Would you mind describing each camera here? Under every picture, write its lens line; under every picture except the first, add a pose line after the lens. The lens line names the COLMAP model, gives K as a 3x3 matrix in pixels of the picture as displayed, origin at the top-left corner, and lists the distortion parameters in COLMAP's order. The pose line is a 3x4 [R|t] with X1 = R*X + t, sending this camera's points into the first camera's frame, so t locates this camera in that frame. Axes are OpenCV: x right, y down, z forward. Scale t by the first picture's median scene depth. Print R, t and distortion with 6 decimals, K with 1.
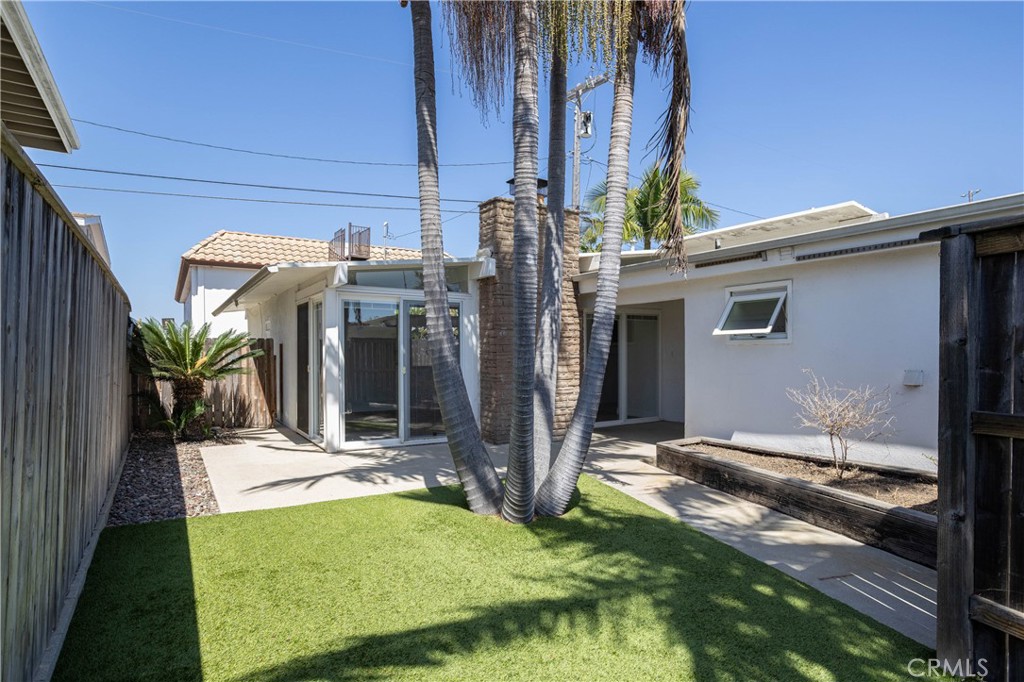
lens RADIAL K [[570.9, 0, 509.9], [0, 570.9, 365.7], [0, 0, 1]] dist [-0.002541, 0.000258]
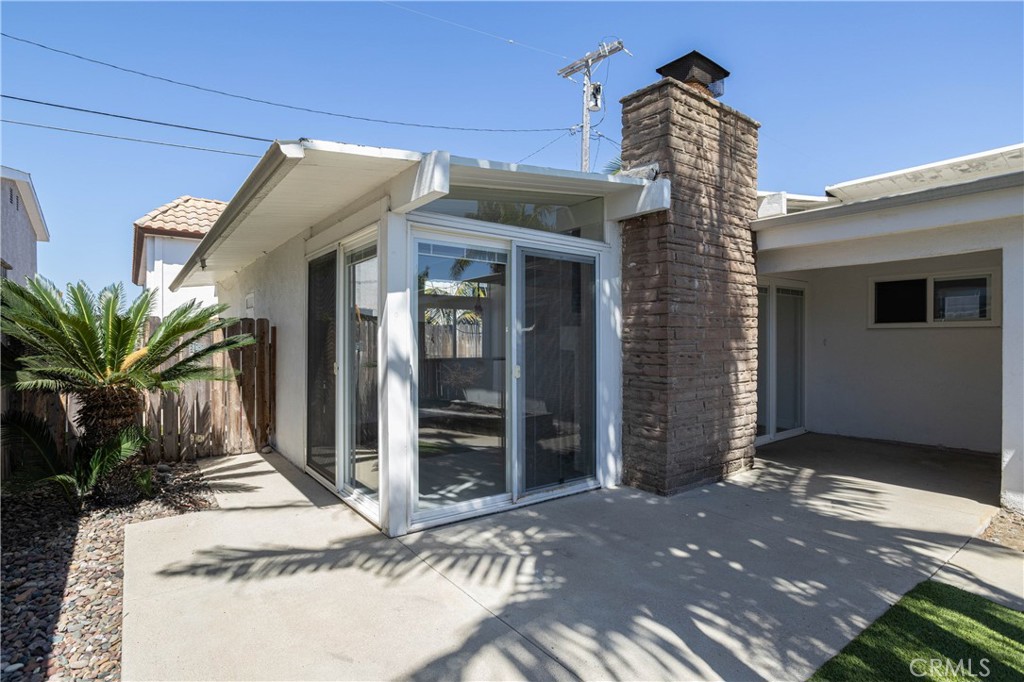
lens RADIAL K [[515.3, 0, 512.0], [0, 515.3, 341.0], [0, 0, 1]] dist [-0.003399, -0.000361]
pose [[0.995455, 0.000471, 0.095231, -0.215533], [0.001273, 0.999833, -0.018257, -0.011910], [-0.095224, 0.018296, 0.995288, 0.448302]]
